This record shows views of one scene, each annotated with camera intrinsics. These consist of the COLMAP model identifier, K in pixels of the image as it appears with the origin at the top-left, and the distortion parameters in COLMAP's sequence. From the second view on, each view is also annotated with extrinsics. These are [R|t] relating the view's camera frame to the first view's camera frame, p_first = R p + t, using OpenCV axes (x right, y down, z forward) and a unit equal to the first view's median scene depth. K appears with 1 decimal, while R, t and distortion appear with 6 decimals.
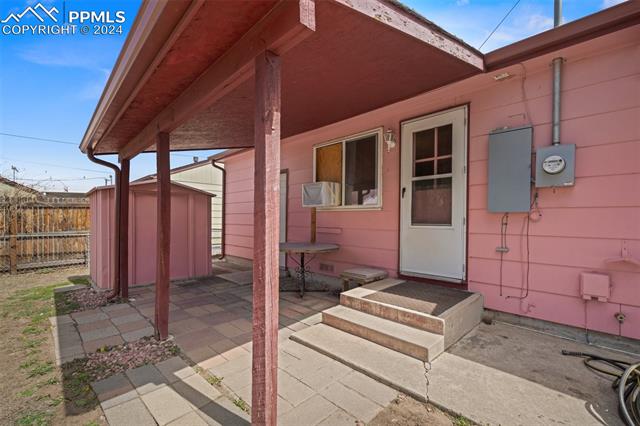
lens RADIAL K [[274.5, 0, 321.5], [0, 274.5, 216.6], [0, 0, 1]] dist [0.000955, -0.000008]
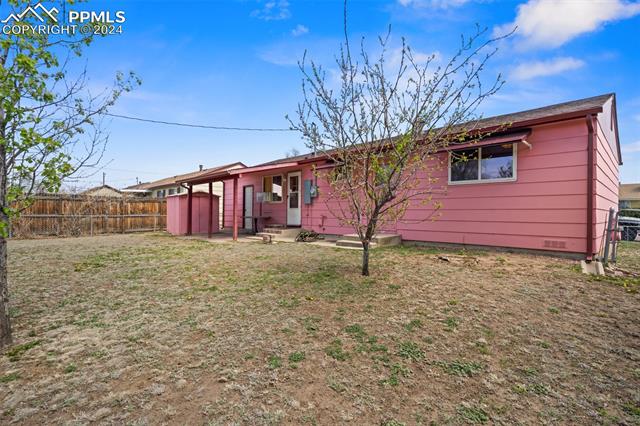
lens RADIAL K [[314.1, 0, 318.6], [0, 314.1, 213.1], [0, 0, 1]] dist [-0.001497, -0.000033]
pose [[0.999842, -0.000246, -0.017767, 0.471742], [0.000393, 0.999966, 0.008243, 0.038133], [0.017764, -0.008249, 0.999808, -1.600086]]
